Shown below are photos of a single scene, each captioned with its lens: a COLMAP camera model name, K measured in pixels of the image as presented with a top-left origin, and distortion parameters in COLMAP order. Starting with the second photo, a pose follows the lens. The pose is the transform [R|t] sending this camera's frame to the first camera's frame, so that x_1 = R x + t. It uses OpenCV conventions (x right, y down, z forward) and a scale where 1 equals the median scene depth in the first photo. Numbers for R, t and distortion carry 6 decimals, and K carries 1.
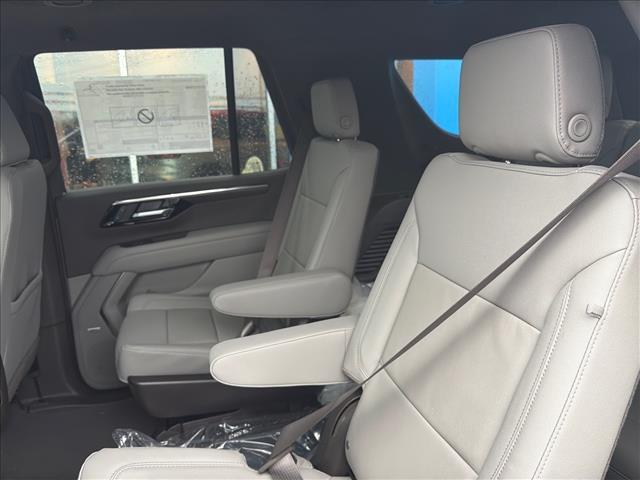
lens RADIAL K [[535.8, 0, 320.0], [0, 535.8, 240.0], [0, 0, 1]] dist [0.041947, -0.134240]
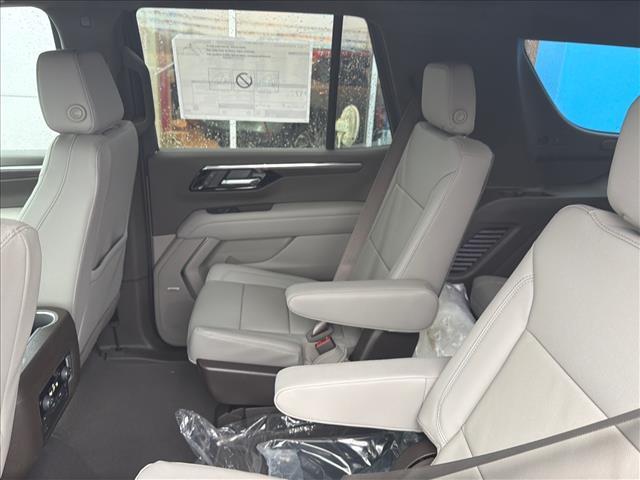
lens RADIAL K [[525.9, 0, 320.0], [0, 525.9, 240.0], [0, 0, 1]] dist [0.114059, -0.327488]
pose [[0.979510, 0.138803, -0.145925, -0.017048], [-0.122021, 0.985452, 0.118299, -0.079495], [0.160223, -0.098069, 0.982197, 0.073252]]
